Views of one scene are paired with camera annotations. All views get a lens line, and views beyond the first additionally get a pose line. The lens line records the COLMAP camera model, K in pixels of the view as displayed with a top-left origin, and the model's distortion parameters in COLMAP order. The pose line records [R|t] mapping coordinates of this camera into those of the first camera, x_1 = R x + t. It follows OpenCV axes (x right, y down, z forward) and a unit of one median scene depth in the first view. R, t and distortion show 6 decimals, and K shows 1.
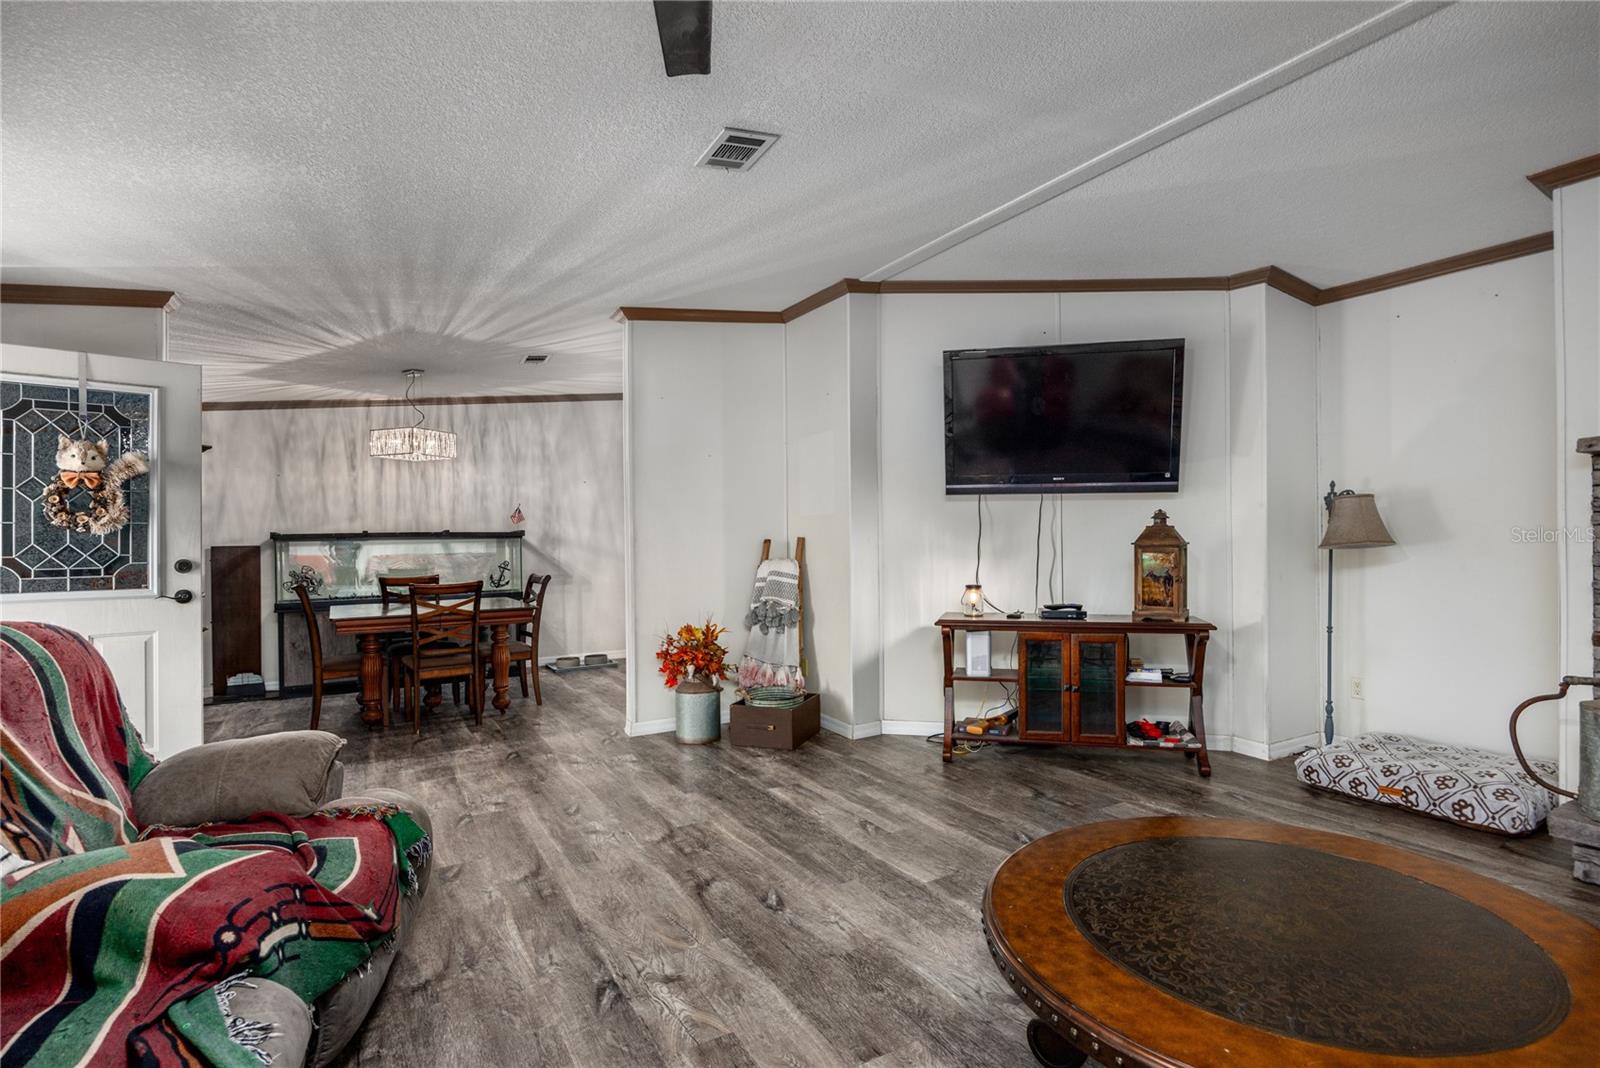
lens RADIAL K [[765.0, 0, 832.8], [0, 765.0, 525.4], [0, 0, 1]] dist [-0.008483, -0.000076]
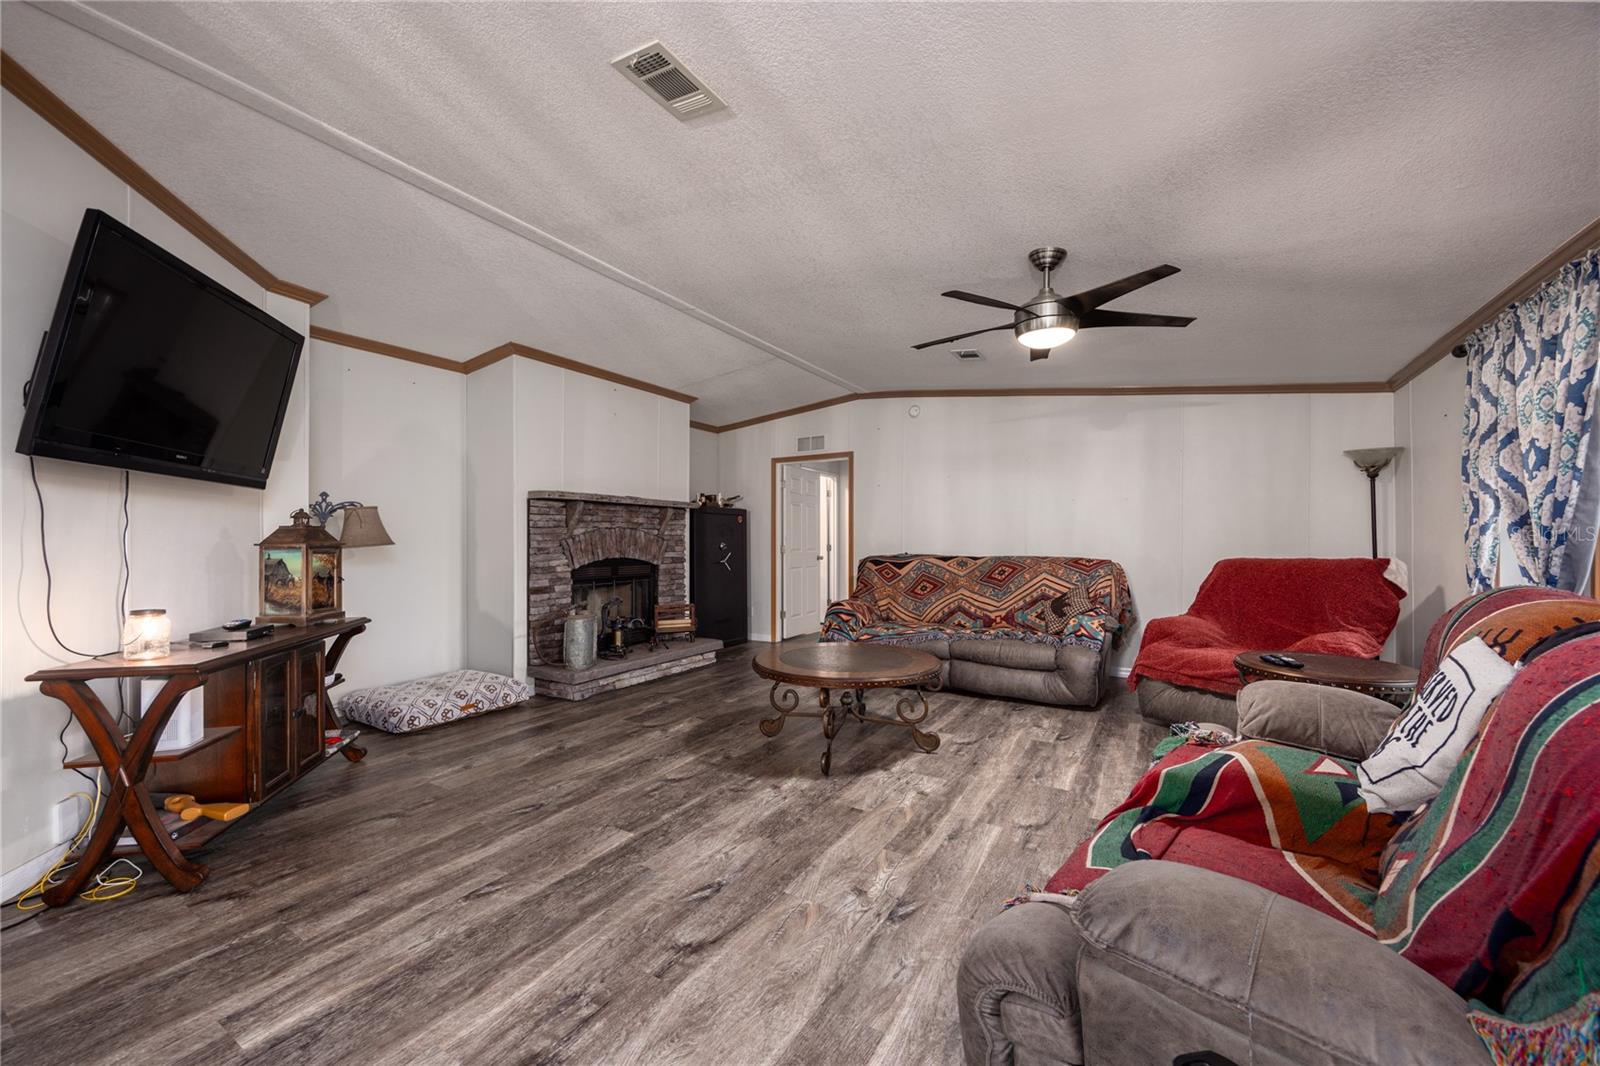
lens RADIAL K [[617.6, 0, 797.8], [0, 617.6, 528.3], [0, 0, 1]] dist [-0.002969, 0.000409]
pose [[-0.453574, 0.027646, 0.890789, -0.677735], [-0.008867, 0.999329, -0.035530, 0.030649], [-0.891174, -0.024014, -0.453025, 0.987000]]
